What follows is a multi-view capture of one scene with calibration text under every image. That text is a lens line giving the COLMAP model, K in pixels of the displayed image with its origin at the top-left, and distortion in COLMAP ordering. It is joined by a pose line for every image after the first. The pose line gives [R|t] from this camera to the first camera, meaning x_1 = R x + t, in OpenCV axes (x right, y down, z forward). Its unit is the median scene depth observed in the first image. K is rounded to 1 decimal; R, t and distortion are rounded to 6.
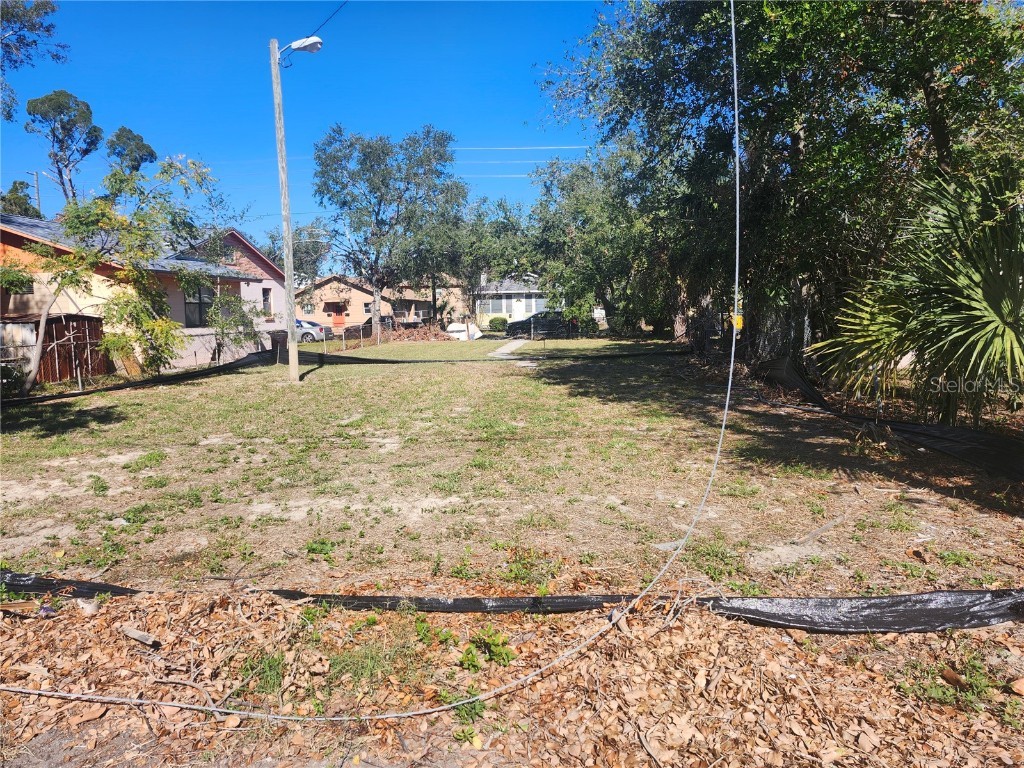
lens RADIAL K [[707.7, 0, 517.2], [0, 707.7, 377.4], [0, 0, 1]] dist [0.070810, -0.073909]
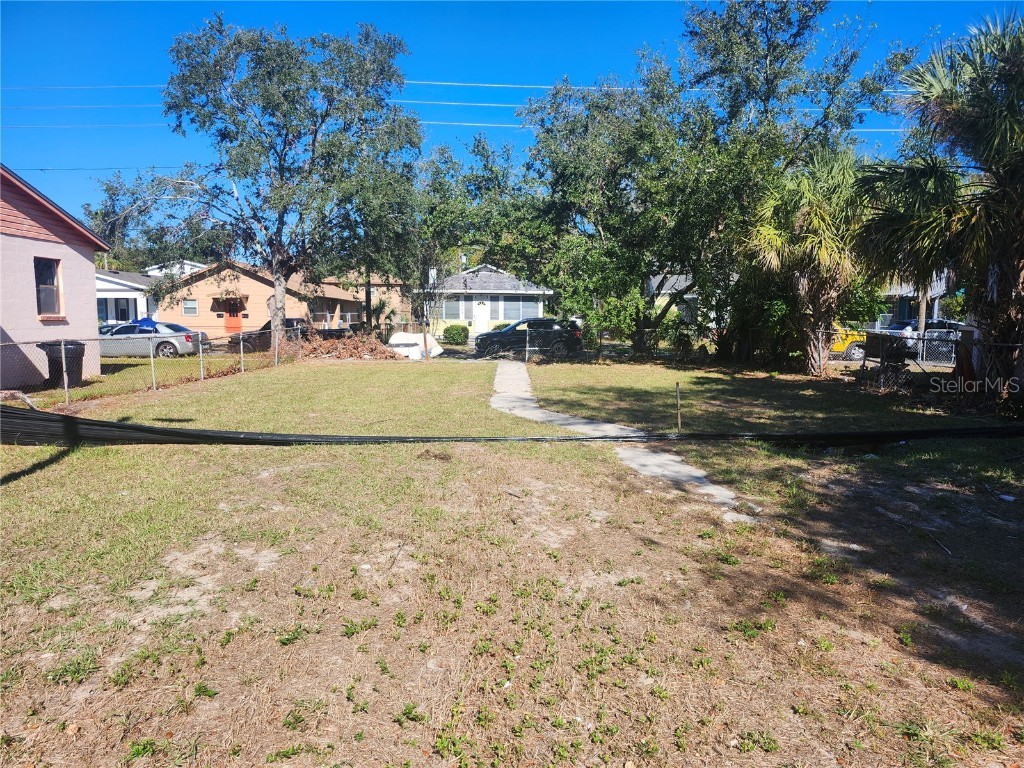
lens RADIAL K [[707.7, 0, 511.1], [0, 707.7, 401.2], [0, 0, 1]] dist [0.070810, -0.073909]
pose [[0.995615, 0.015713, 0.092213, -0.060699], [-0.017652, 0.999639, 0.020257, -0.036804], [-0.091861, -0.021796, 0.995533, 0.437761]]
